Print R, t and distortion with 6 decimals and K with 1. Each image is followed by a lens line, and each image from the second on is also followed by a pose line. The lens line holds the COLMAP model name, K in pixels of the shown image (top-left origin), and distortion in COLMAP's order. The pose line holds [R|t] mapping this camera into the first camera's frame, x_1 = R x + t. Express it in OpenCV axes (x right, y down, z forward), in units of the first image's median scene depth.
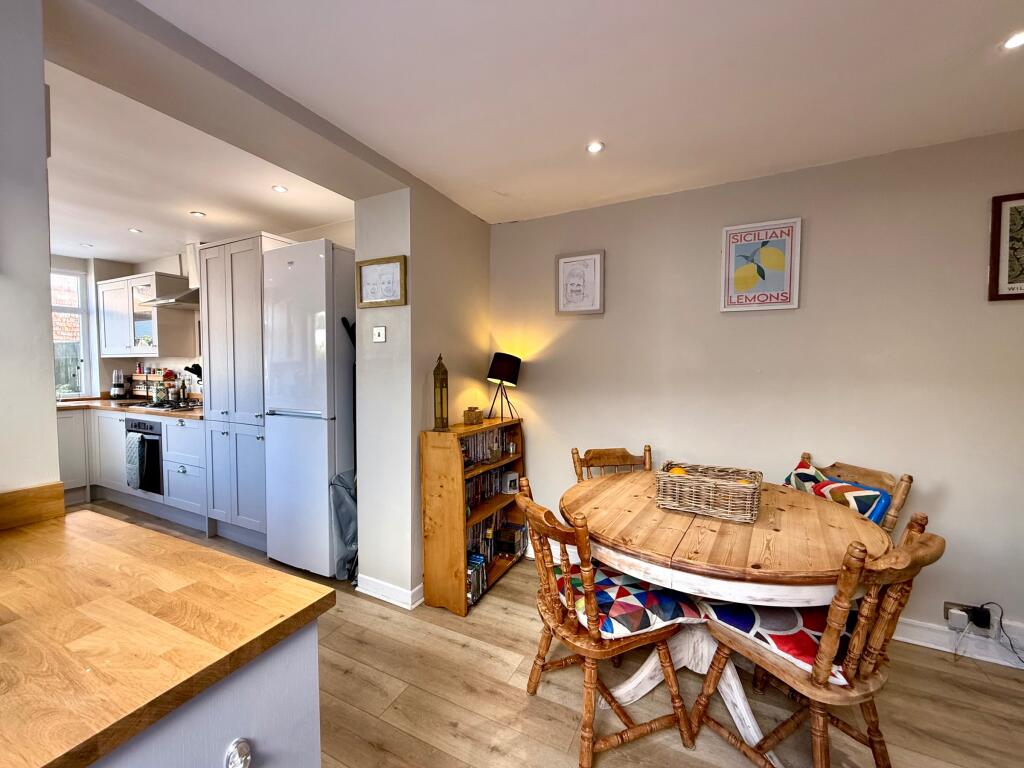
lens RADIAL K [[412.2, 0, 513.4], [0, 412.2, 383.1], [0, 0, 1]] dist [0.000579, -0.000113]
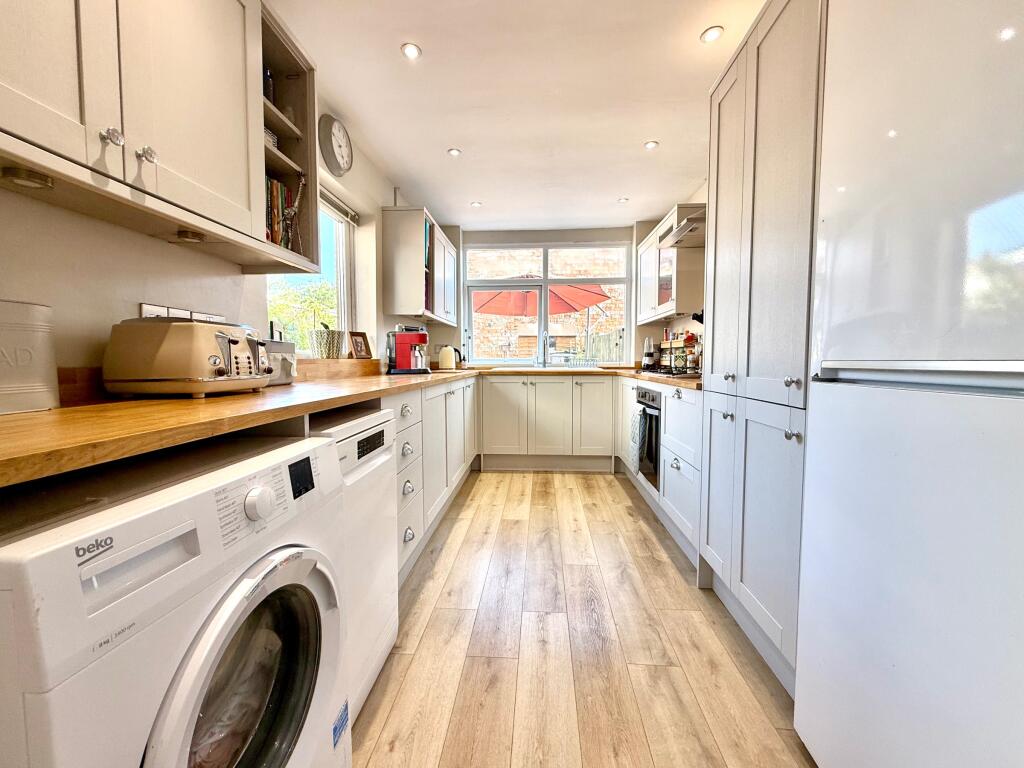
lens RADIAL K [[412.2, 0, 514.2], [0, 412.2, 383.2], [0, 0, 1]] dist [0.000579, -0.000113]
pose [[0.382421, 0.047961, -0.922742, -0.266192], [-0.037438, 0.998636, 0.036389, 0.058491], [0.923229, 0.020630, 0.383695, 0.451959]]
